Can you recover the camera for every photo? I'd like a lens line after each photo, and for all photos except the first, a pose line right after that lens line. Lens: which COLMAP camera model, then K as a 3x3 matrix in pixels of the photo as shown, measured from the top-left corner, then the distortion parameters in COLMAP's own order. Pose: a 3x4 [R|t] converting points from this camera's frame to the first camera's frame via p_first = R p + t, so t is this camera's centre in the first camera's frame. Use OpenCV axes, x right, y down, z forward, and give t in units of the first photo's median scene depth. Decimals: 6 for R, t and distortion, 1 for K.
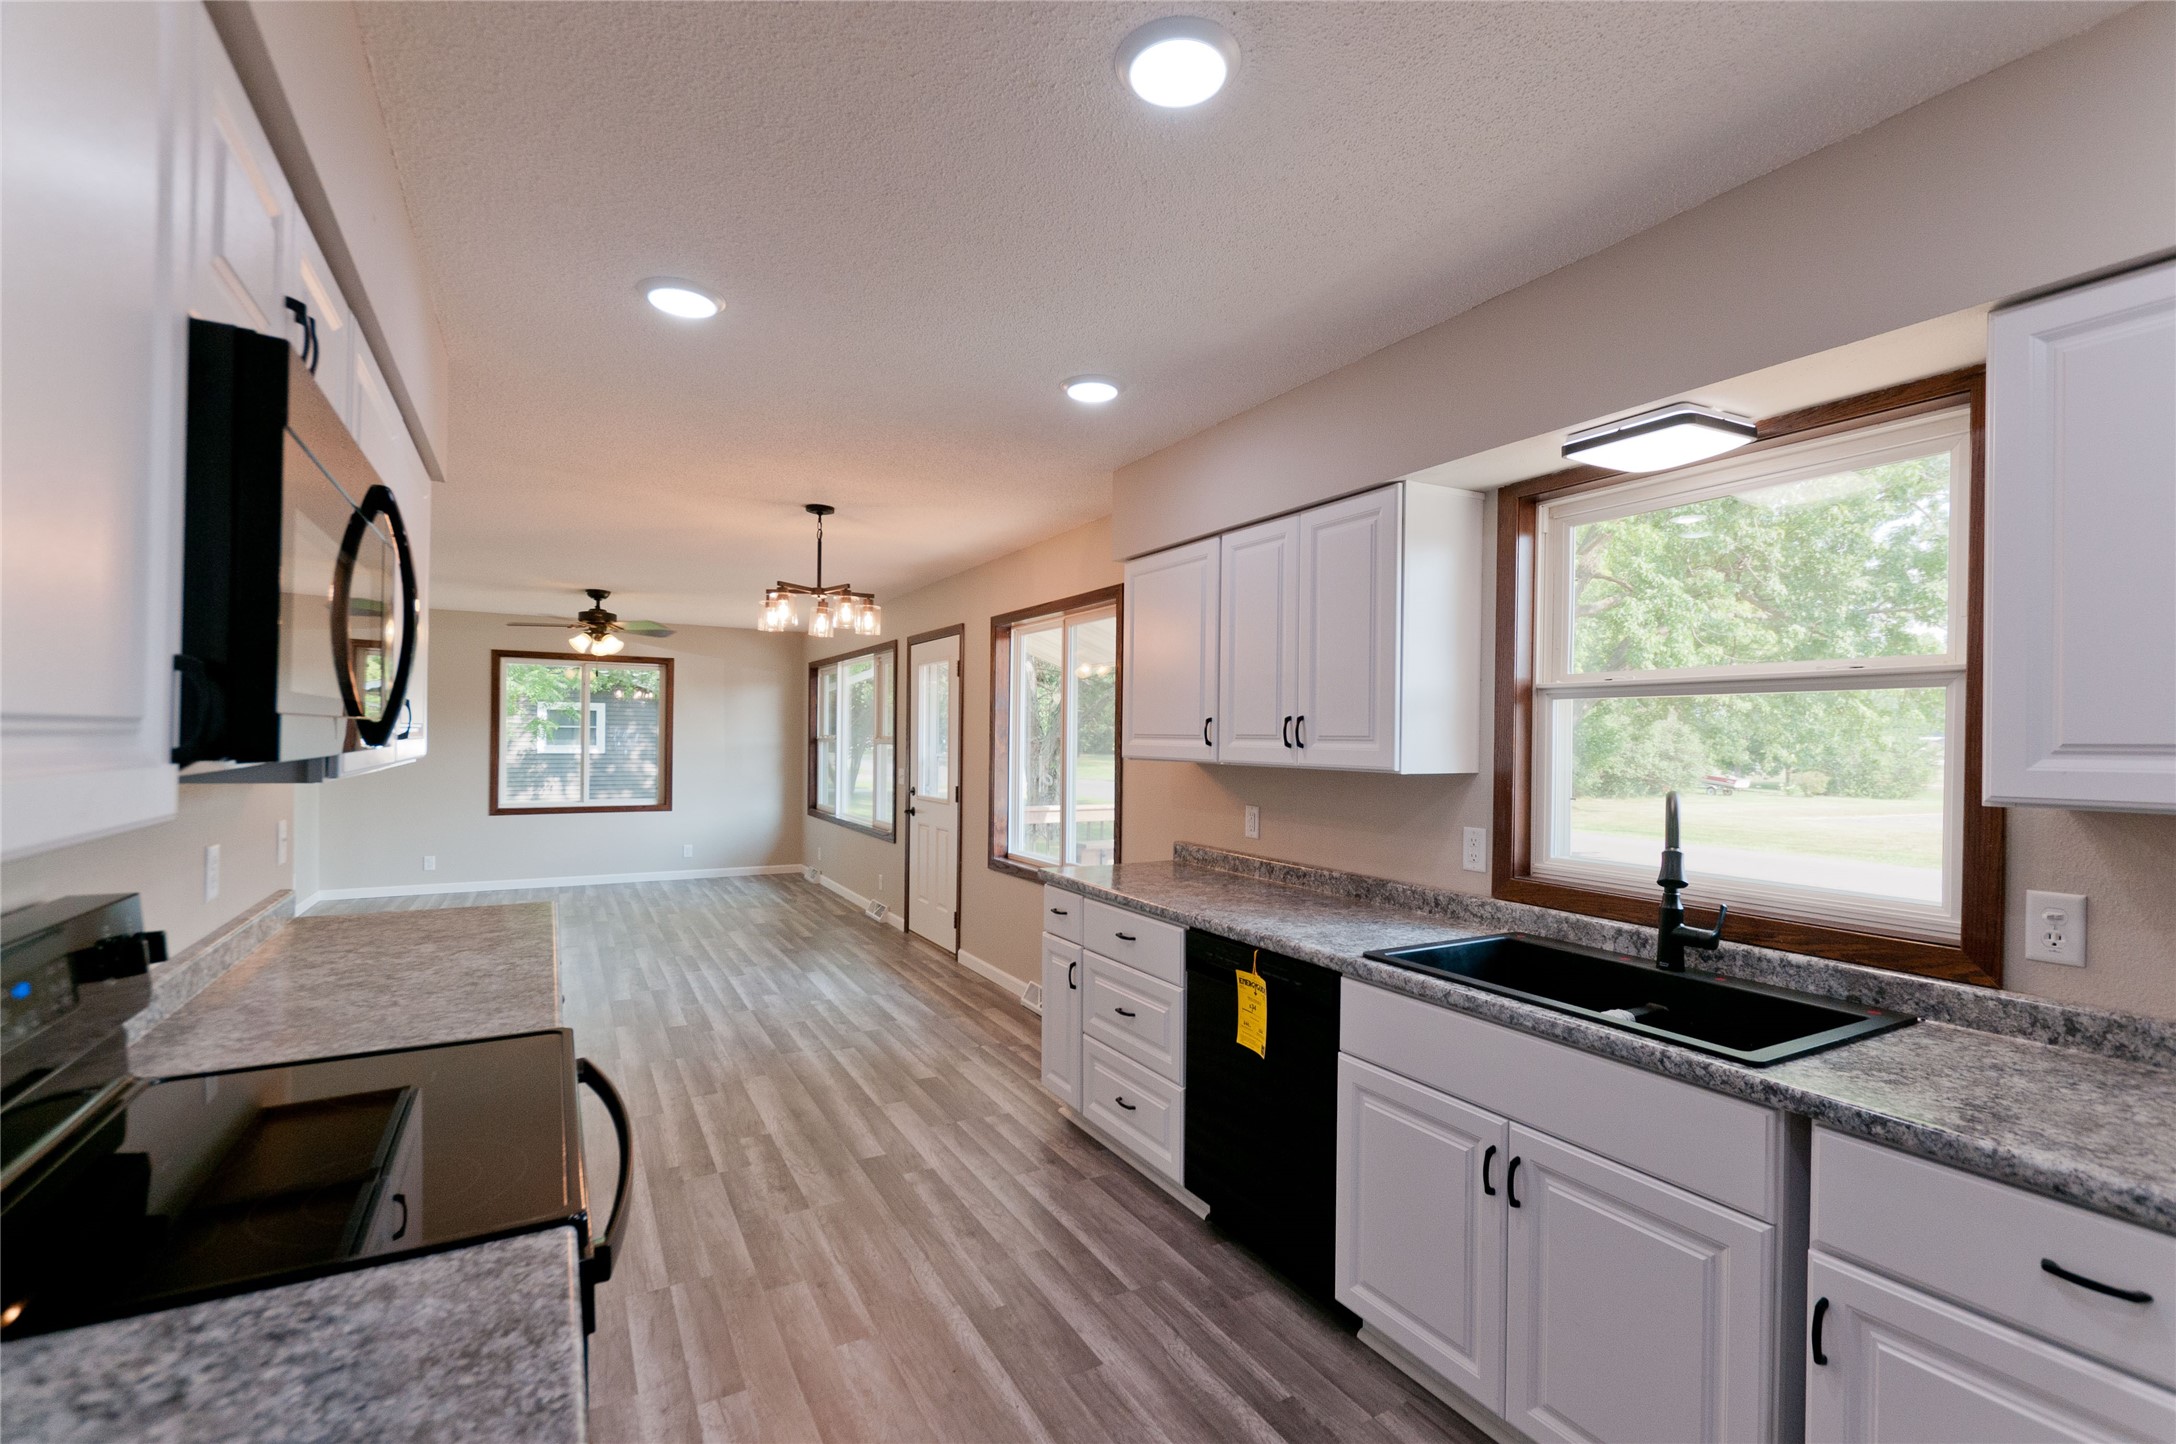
lens RADIAL K [[959.0, 0, 1093.7], [0, 959.0, 744.5], [0, 0, 1]] dist [0.012123, -0.006845]
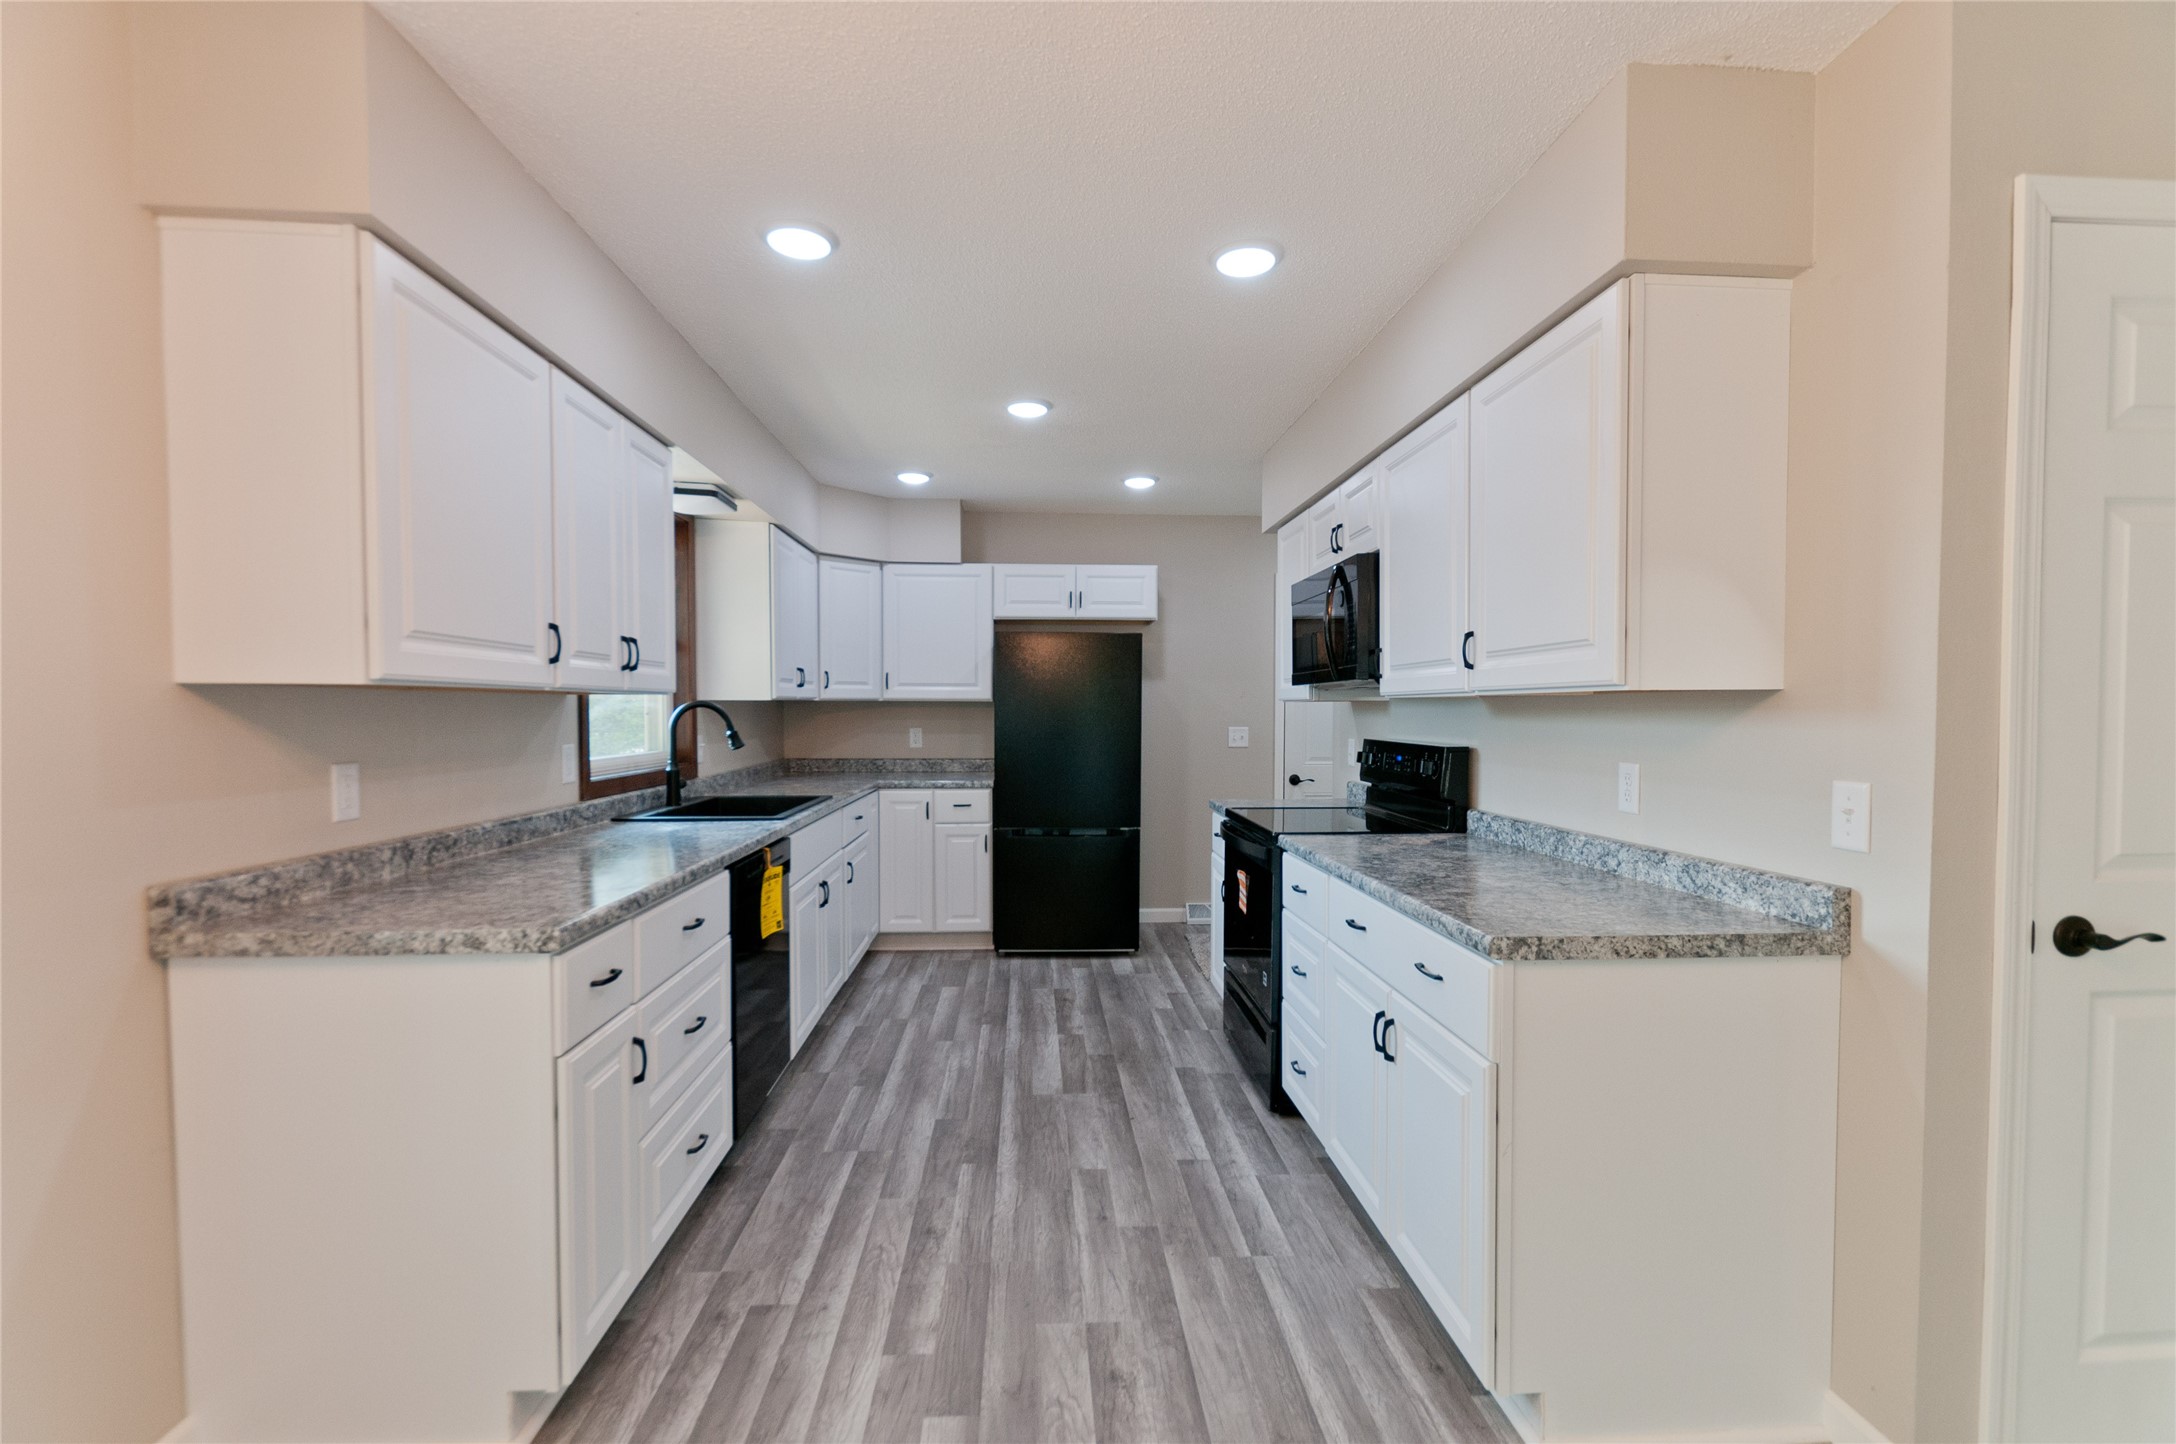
lens RADIAL K [[959.2, 0, 1094.3], [0, 959.2, 740.8], [0, 0, 1]] dist [0.013345, -0.006092]
pose [[-0.900912, -0.029150, 0.433022, -0.466082], [-0.010668, 0.998928, 0.045052, 0.018856], [-0.433870, 0.035968, -0.900257, 1.270056]]
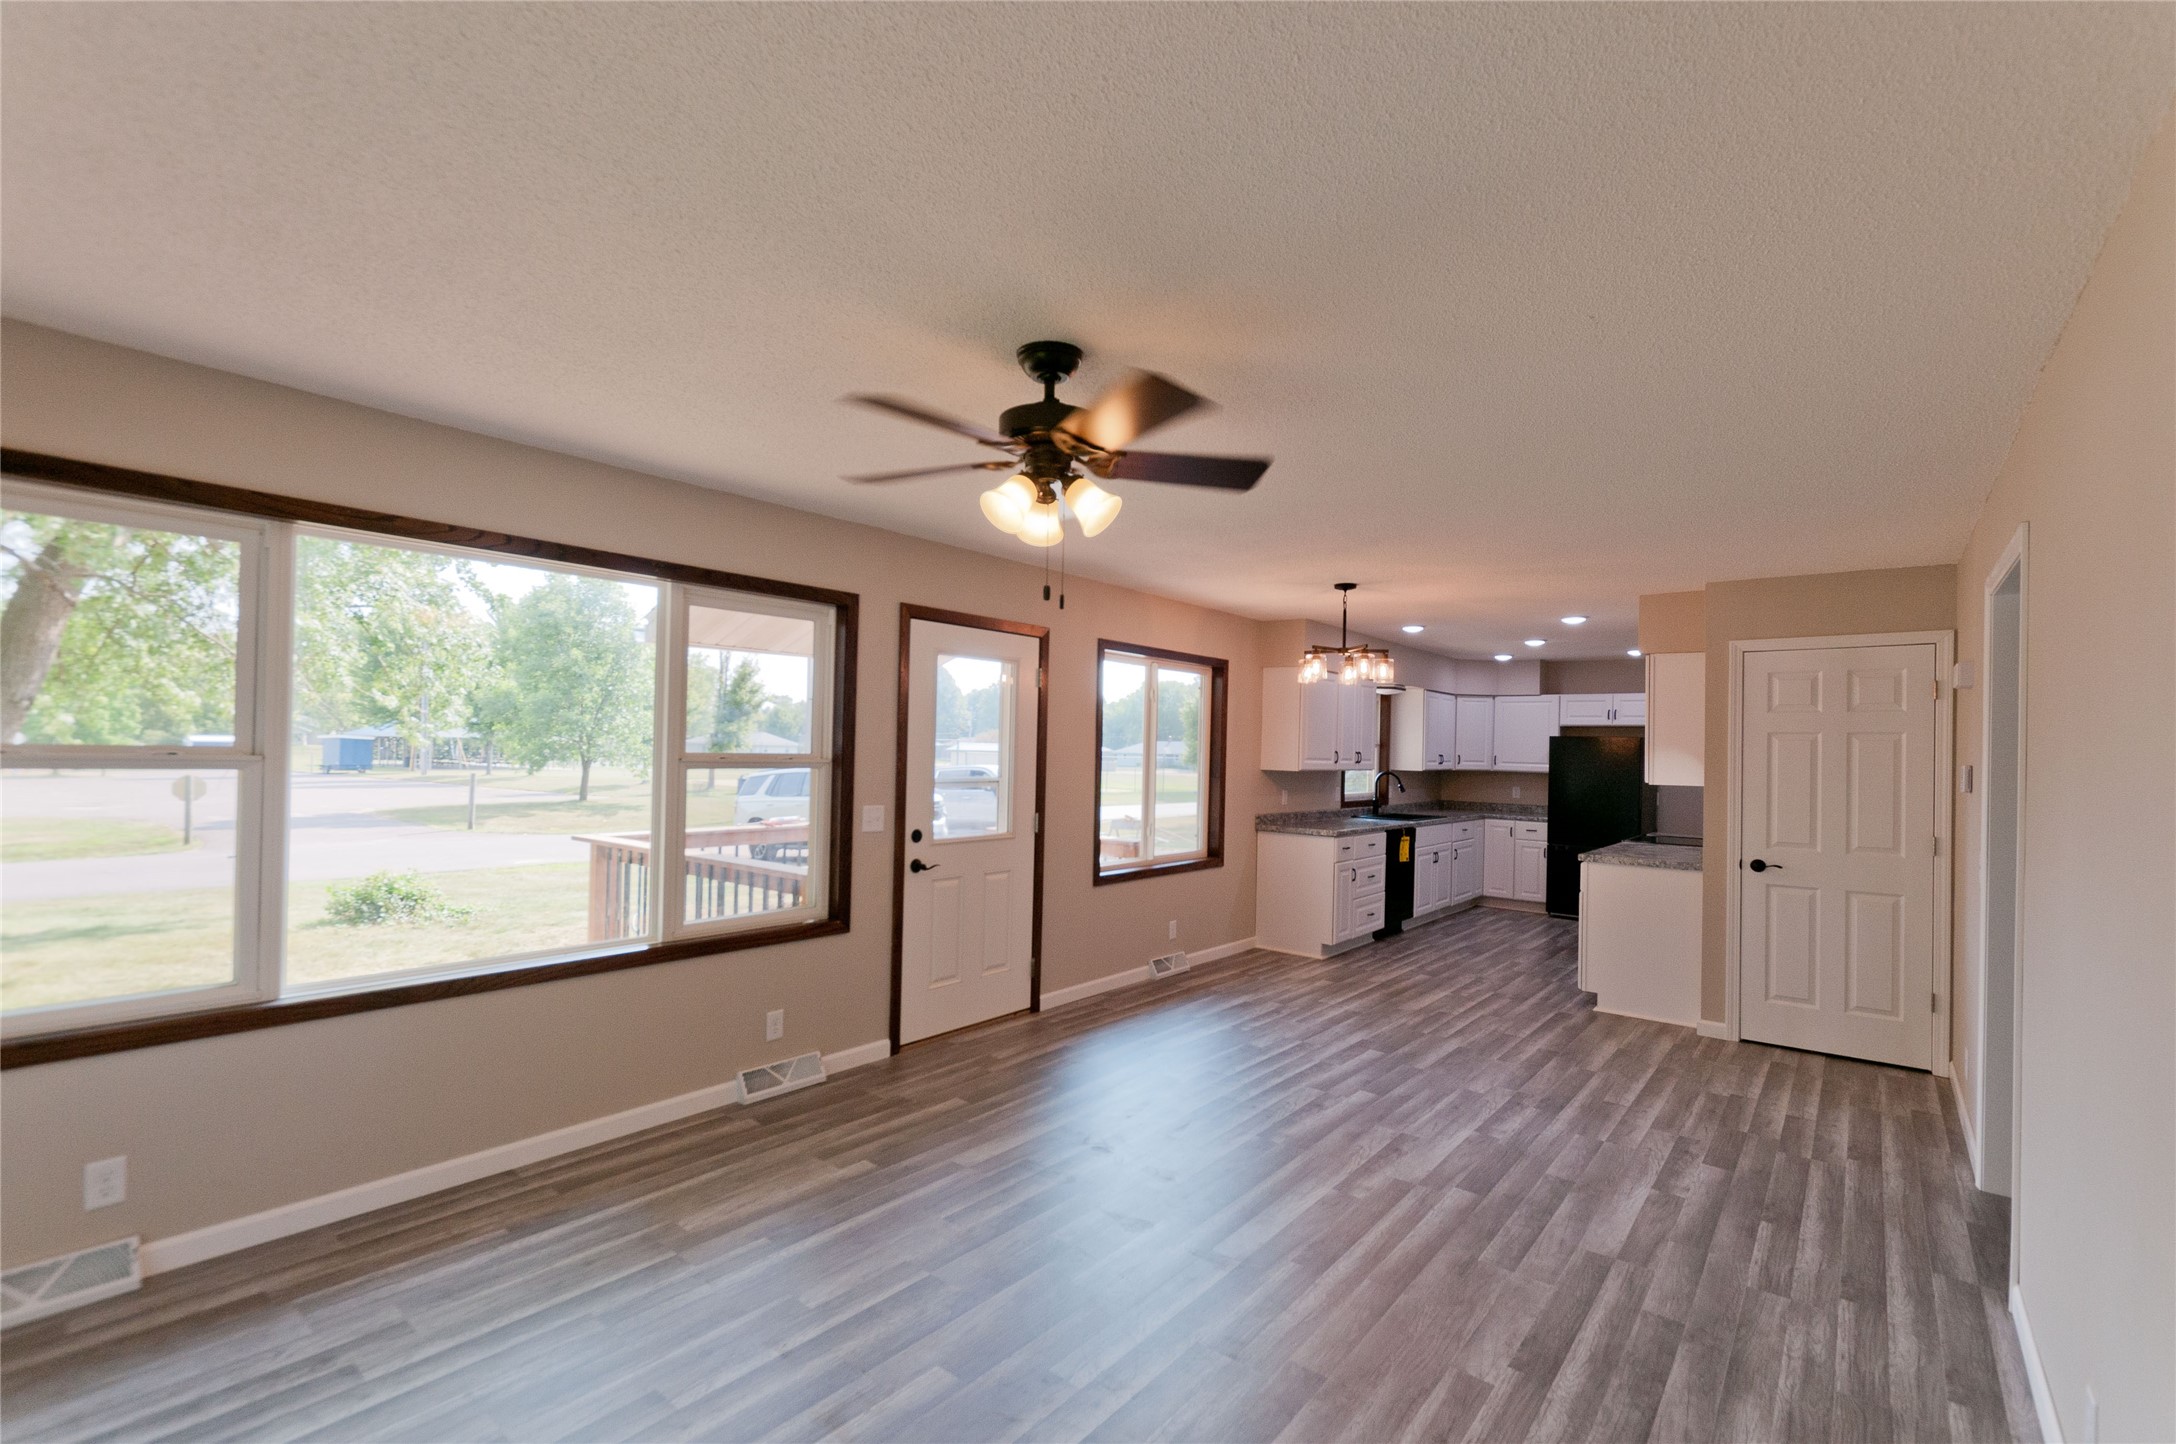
lens RADIAL K [[959.0, 0, 1093.7], [0, 959.0, 744.5], [0, 0, 1]] dist [0.012123, -0.006845]
pose [[-0.371032, -0.017670, 0.928452, -1.596289], [-0.022914, 0.999689, 0.009869, -0.046994], [-0.928337, -0.017613, -0.371322, 2.104896]]
